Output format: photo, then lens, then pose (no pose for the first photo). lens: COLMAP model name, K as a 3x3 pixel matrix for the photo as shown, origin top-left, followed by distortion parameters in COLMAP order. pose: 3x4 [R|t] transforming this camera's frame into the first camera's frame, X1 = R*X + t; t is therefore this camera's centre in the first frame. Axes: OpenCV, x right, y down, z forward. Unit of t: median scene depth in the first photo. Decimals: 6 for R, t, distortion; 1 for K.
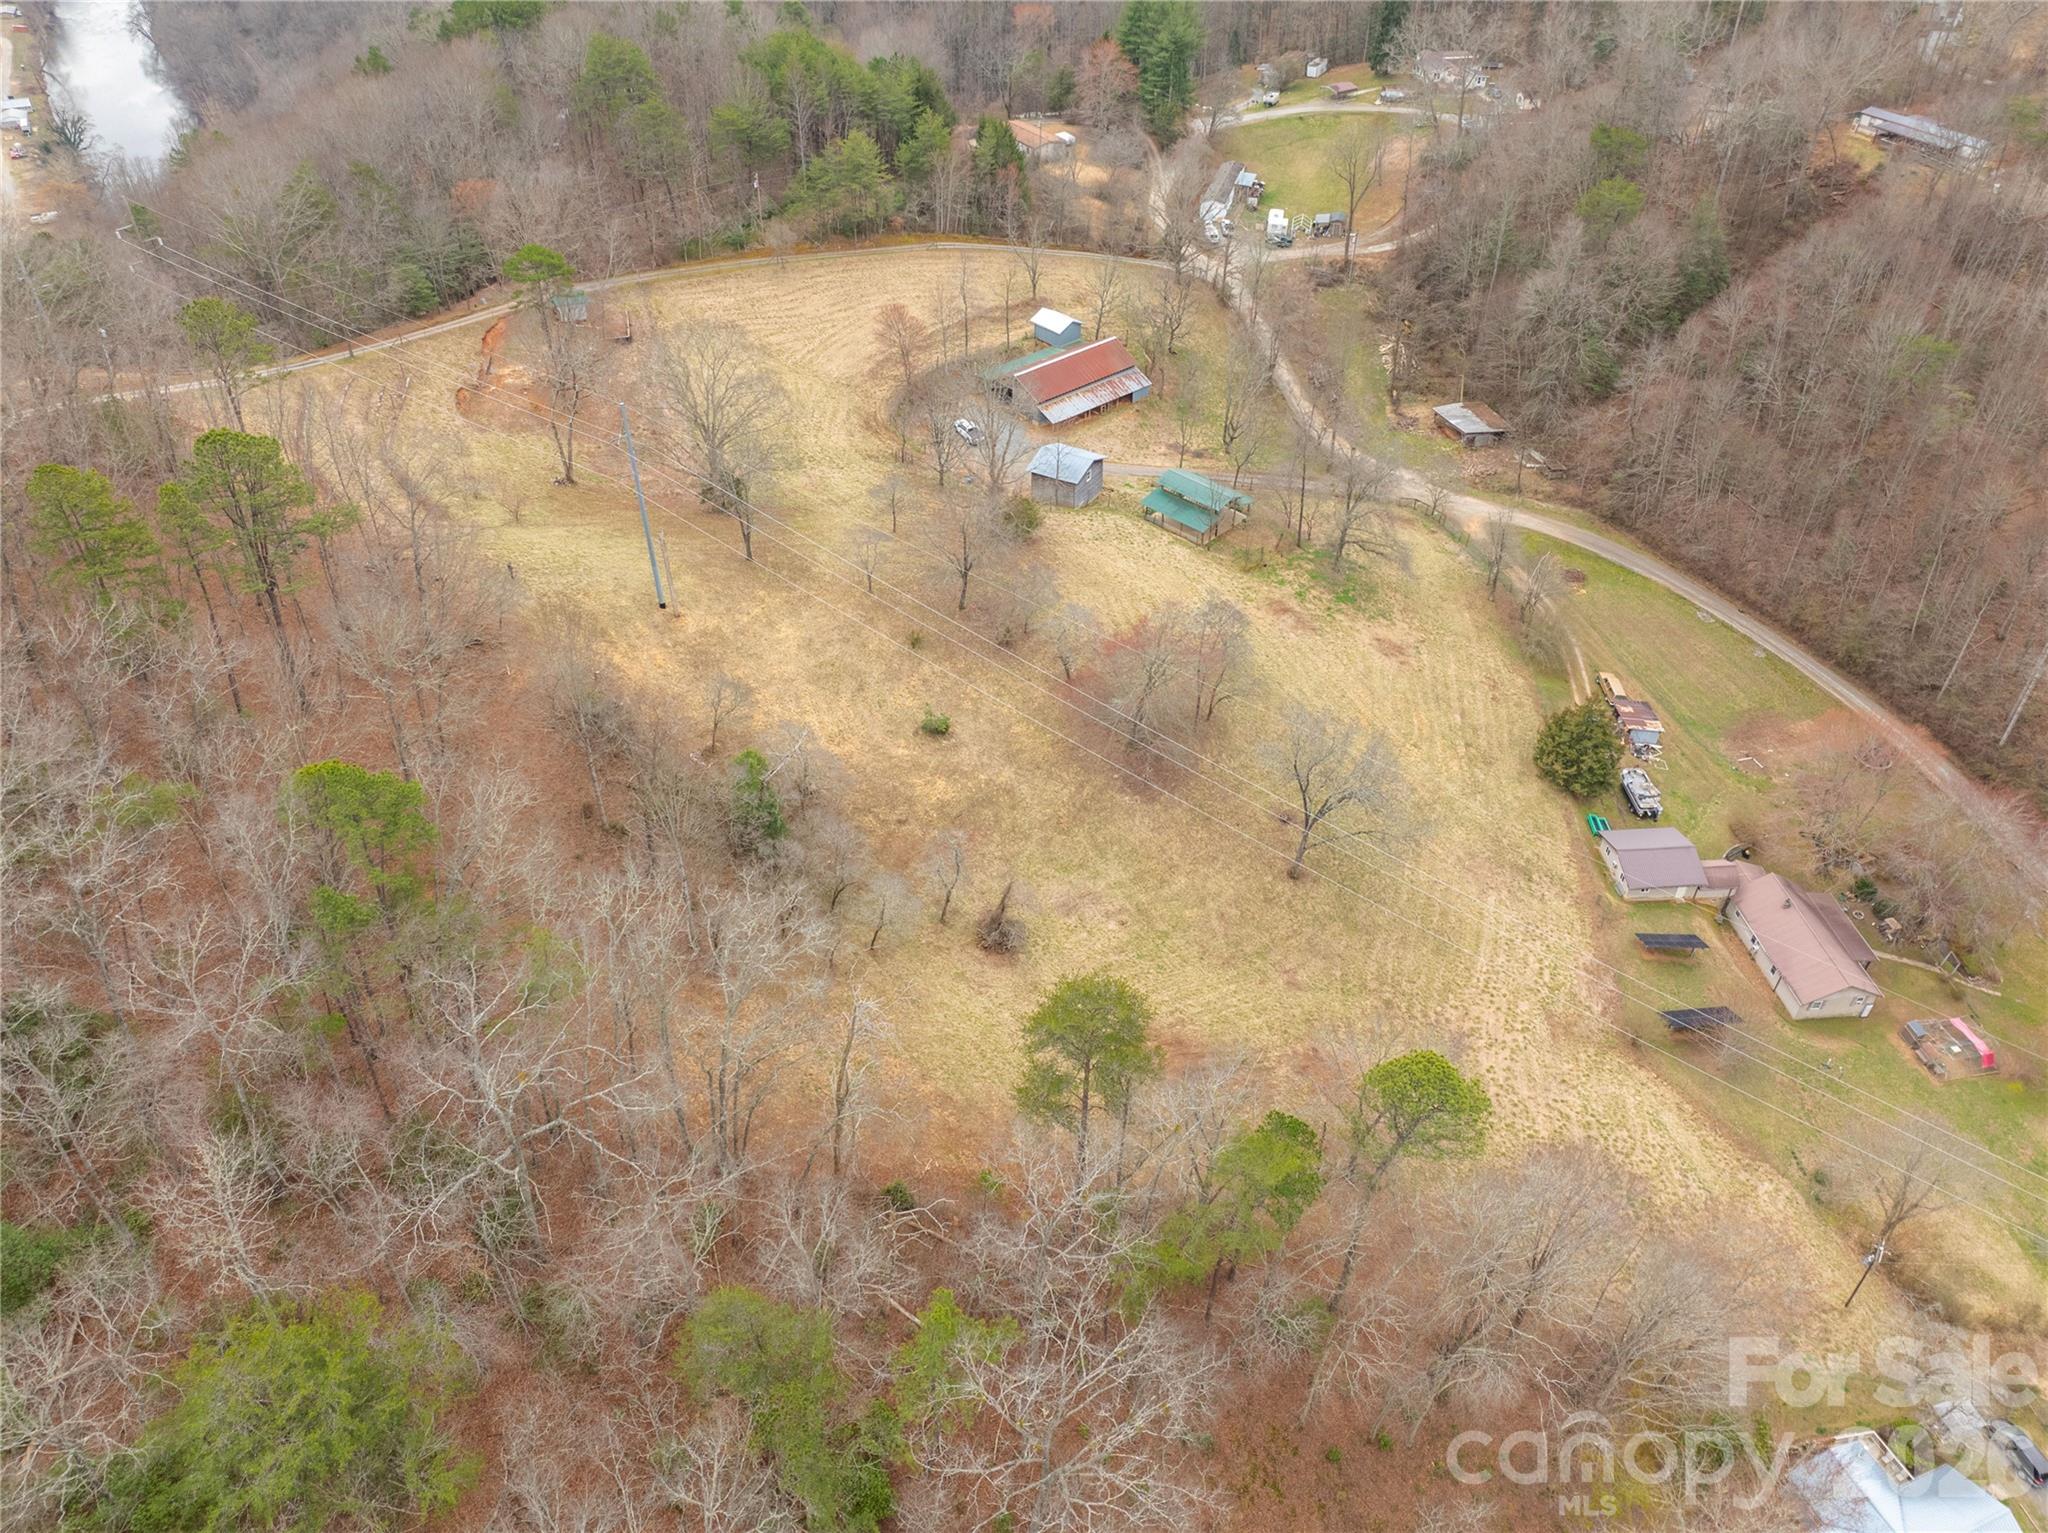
lens RADIAL K [[1444.9, 0, 1024.2], [0, 1444.9, 766.4], [0, 0, 1]] dist [-0.047086, 0.017604]
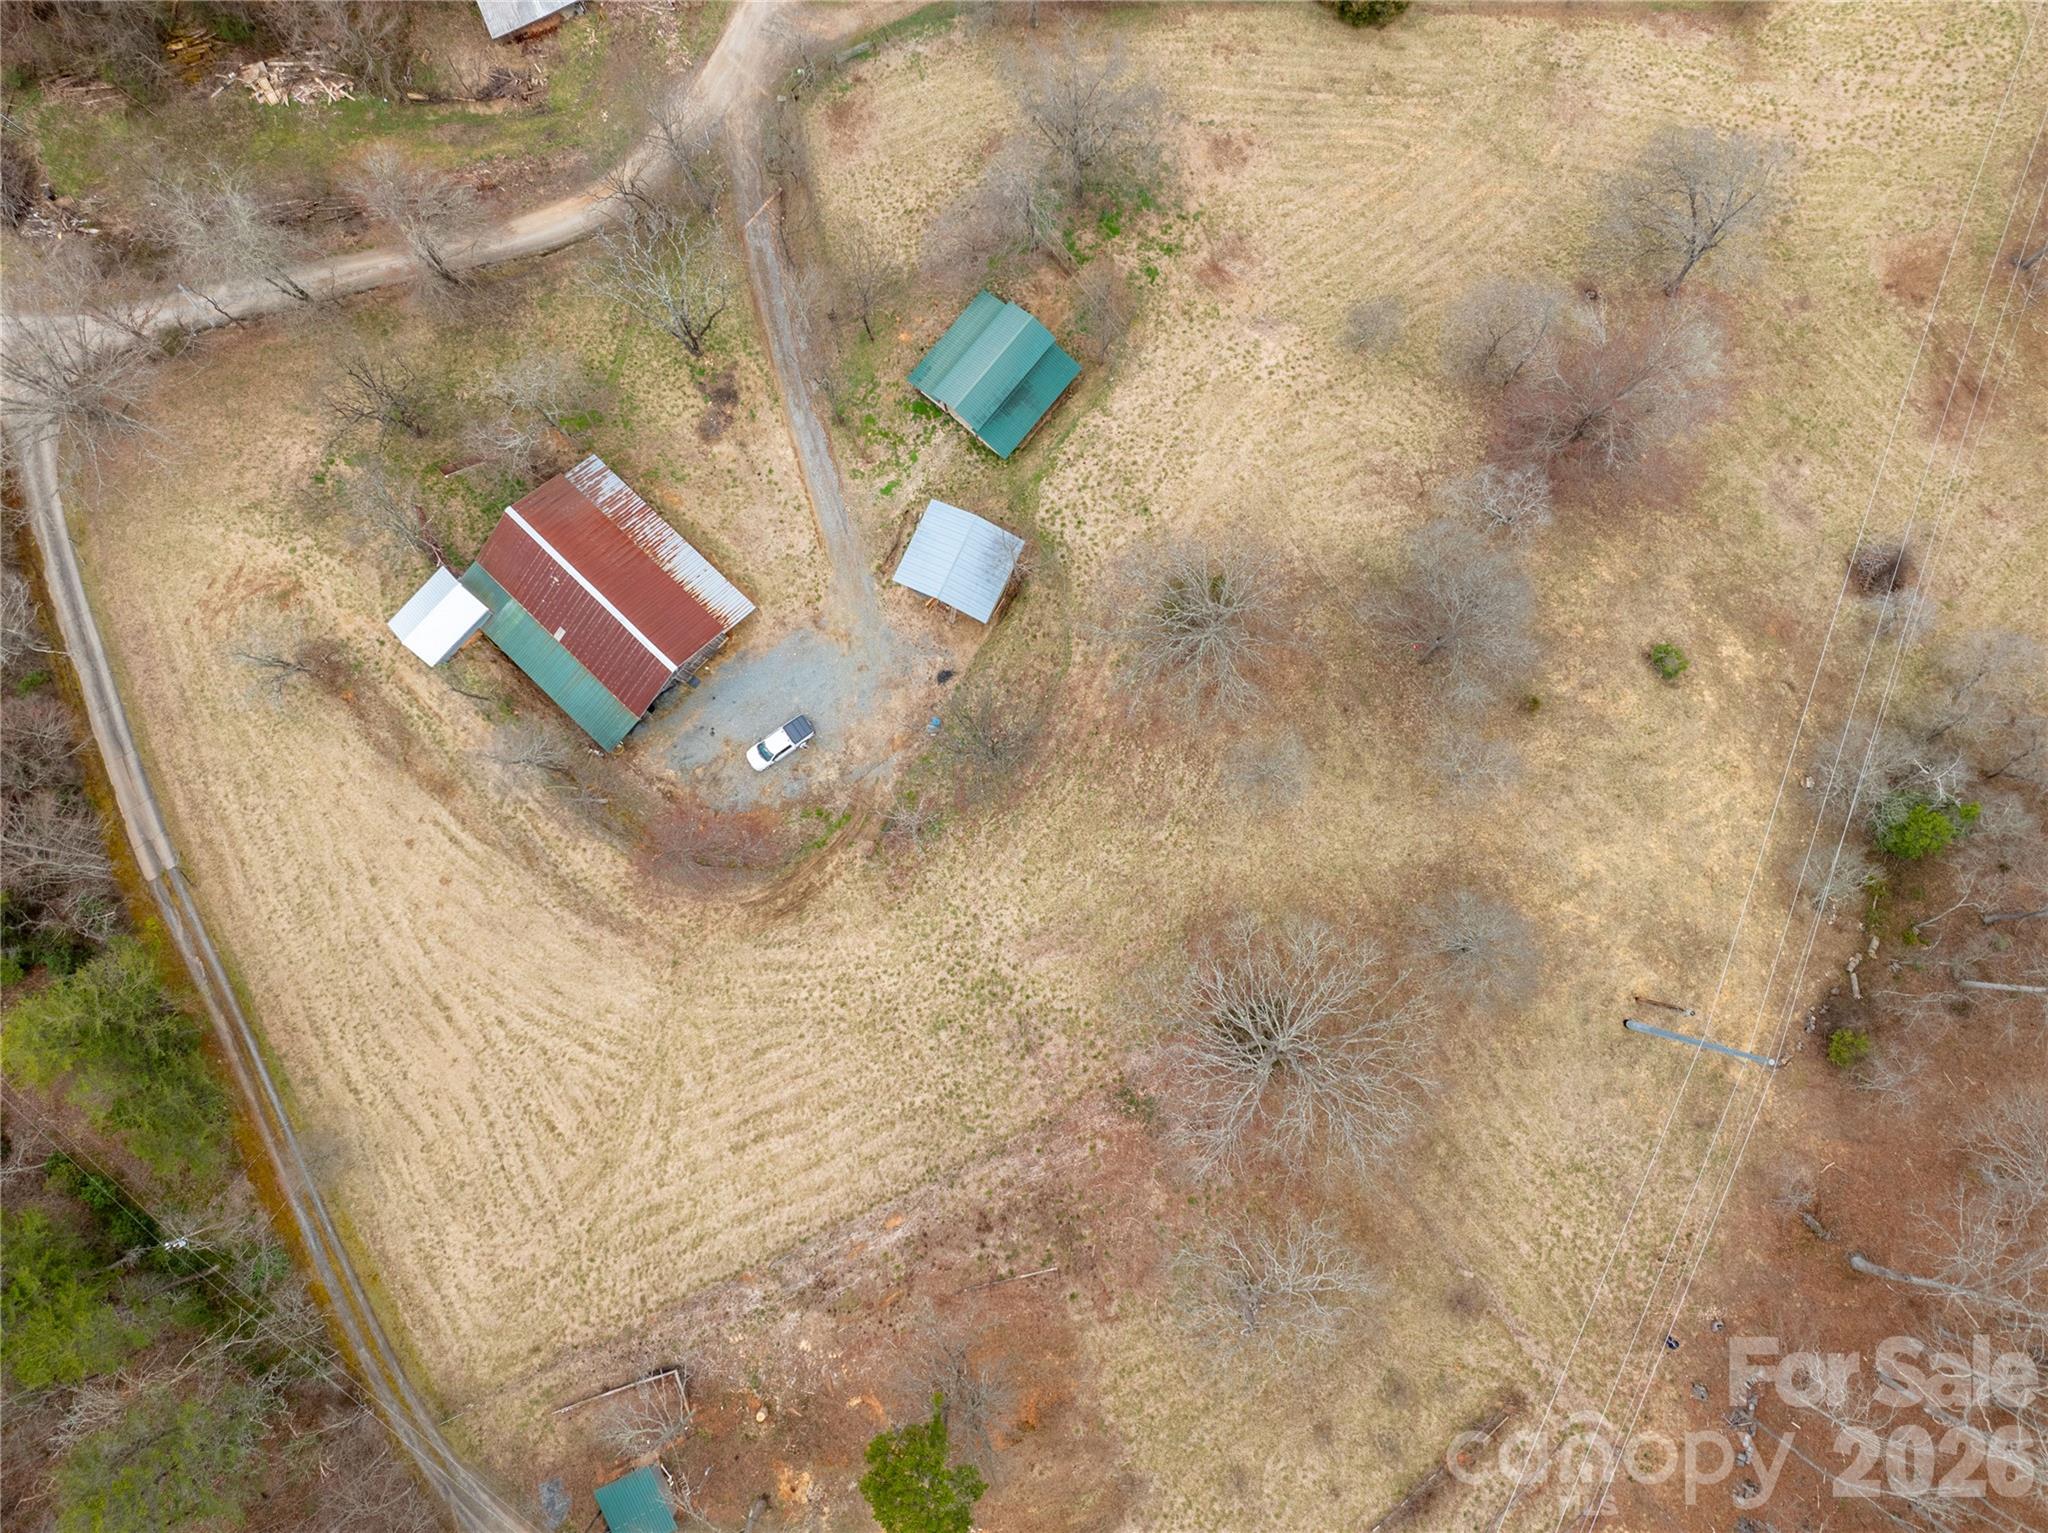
lens RADIAL K [[1444.9, 0, 1024.1], [0, 1444.9, 767.1], [0, 0, 1]] dist [-0.047086, 0.017604]
pose [[-0.094536, -0.992128, 0.082126, -0.148532], [0.652137, 0.000614, 0.758101, -0.861966], [-0.752184, 0.125225, 0.646945, 0.727610]]
